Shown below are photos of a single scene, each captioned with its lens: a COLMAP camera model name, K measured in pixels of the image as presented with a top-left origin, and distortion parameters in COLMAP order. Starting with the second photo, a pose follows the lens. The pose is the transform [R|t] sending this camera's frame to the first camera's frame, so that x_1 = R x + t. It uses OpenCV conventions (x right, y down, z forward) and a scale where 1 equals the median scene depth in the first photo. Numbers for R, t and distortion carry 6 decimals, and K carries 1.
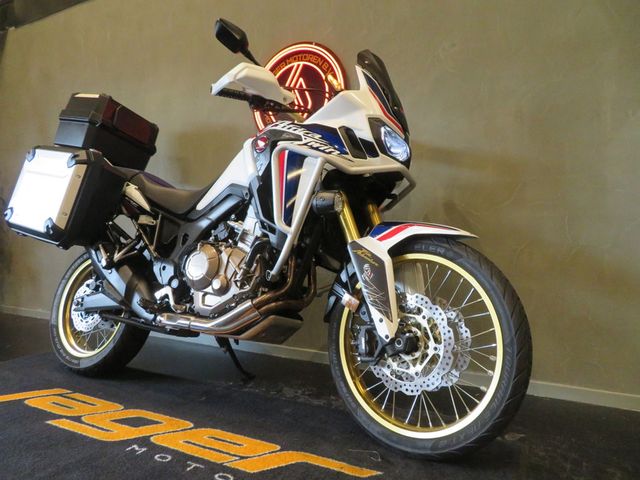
lens RADIAL K [[459.3, 0, 319.4], [0, 459.3, 241.1], [0, 0, 1]] dist [-0.010240, 0.006935]
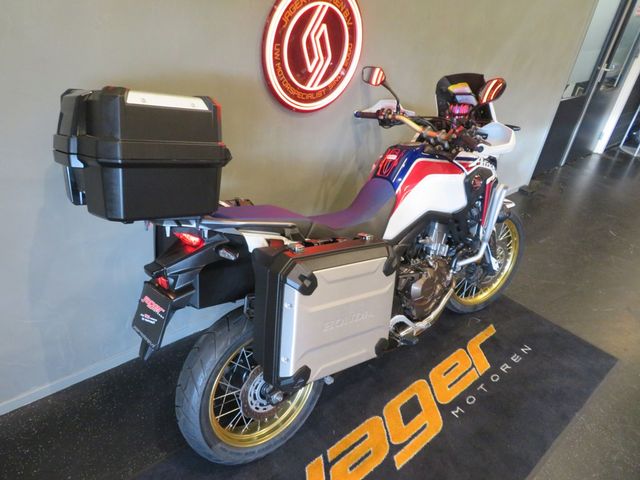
lens RADIAL K [[459.3, 0, 320.0], [0, 459.3, 238.2], [0, 0, 1]] dist [-0.010240, 0.006935]
pose [[0.346432, -0.461028, 0.816969, -1.370967], [-0.096065, 0.848885, 0.519775, -0.697925], [-0.933143, -0.258549, 0.249792, 1.067374]]
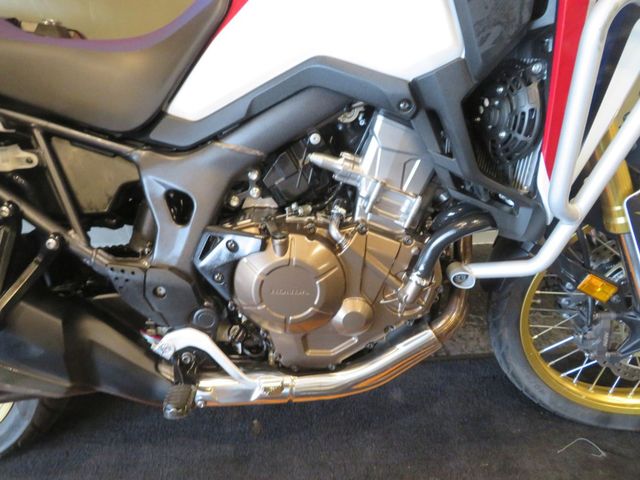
lens RADIAL K [[459.3, 0, 316.9], [0, 459.3, 237.2], [0, 0, 1]] dist [-0.010240, 0.006935]
pose [[0.844290, -0.311731, 0.435889, -0.439220], [0.005989, 0.818835, 0.573998, -0.241721], [-0.535854, -0.482010, 0.693201, 0.771452]]
